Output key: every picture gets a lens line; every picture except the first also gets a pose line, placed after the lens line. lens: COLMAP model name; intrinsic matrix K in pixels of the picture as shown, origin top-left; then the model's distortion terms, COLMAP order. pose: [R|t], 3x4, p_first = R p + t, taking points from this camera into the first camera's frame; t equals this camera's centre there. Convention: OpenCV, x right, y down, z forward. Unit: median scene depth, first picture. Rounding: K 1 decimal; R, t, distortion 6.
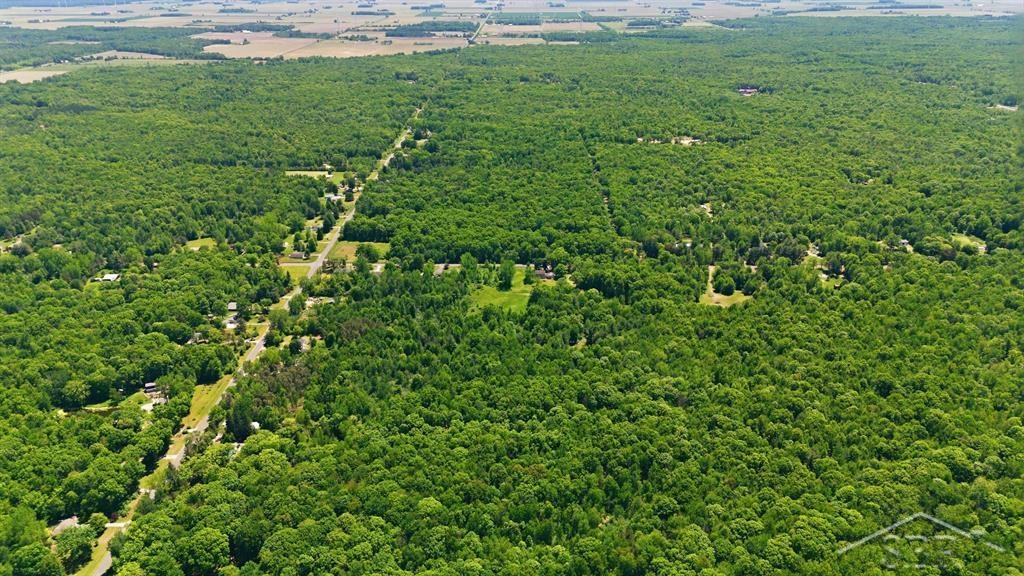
lens RADIAL K [[752.3, 0, 508.3], [0, 752.3, 289.9], [0, 0, 1]] dist [0.061846, -0.054741]
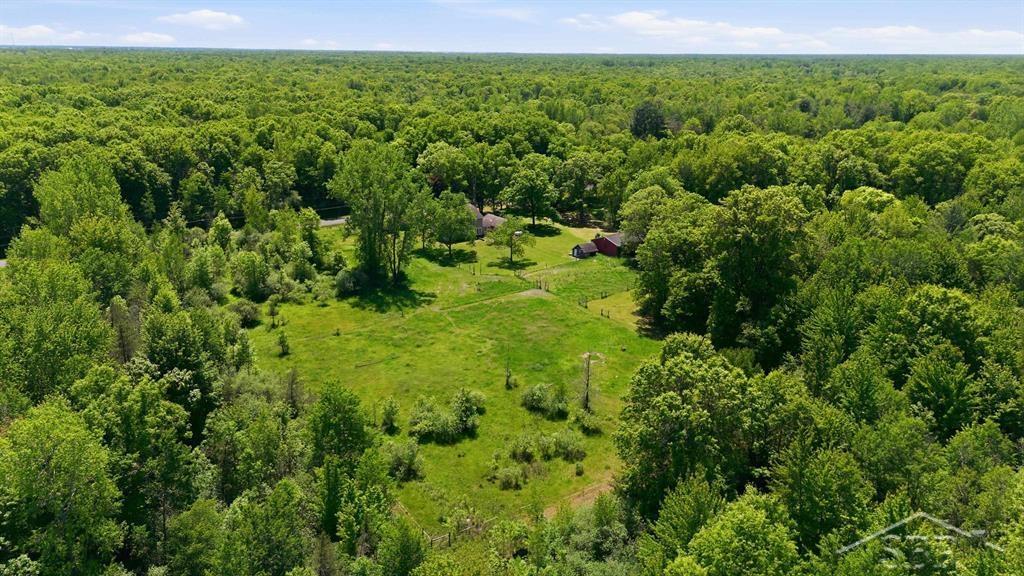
lens RADIAL K [[752.3, 0, 508.3], [0, 752.3, 289.9], [0, 0, 1]] dist [0.061846, -0.054741]
pose [[0.780431, -0.198140, 0.593016, -0.077245], [0.244872, 0.969554, 0.001688, 0.003487], [-0.575296, 0.143896, 0.805189, 0.701143]]
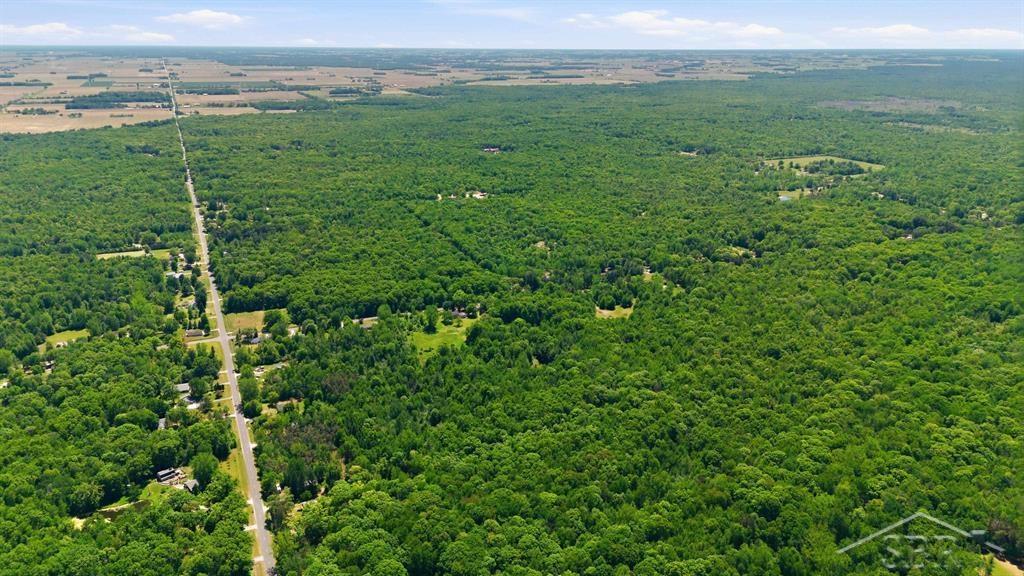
lens RADIAL K [[752.3, 0, 508.3], [0, 752.3, 289.9], [0, 0, 1]] dist [0.061846, -0.054741]
pose [[0.911246, -0.119915, 0.394020, -0.272703], [0.151558, 0.987179, -0.050070, 0.008299], [-0.382964, 0.105343, 0.917737, -0.036528]]
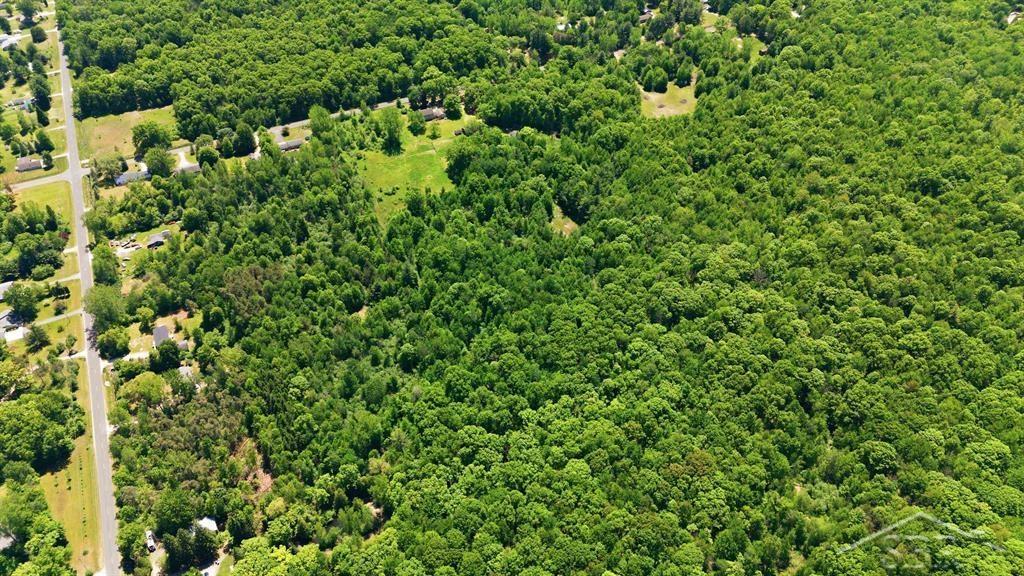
lens RADIAL K [[752.3, 0, 508.3], [0, 752.3, 289.9], [0, 0, 1]] dist [0.061846, -0.054741]
pose [[0.895590, -0.306472, 0.322481, -0.151368], [0.183955, 0.915108, 0.358801, -0.098565], [-0.405068, -0.262017, 0.875938, 0.246789]]
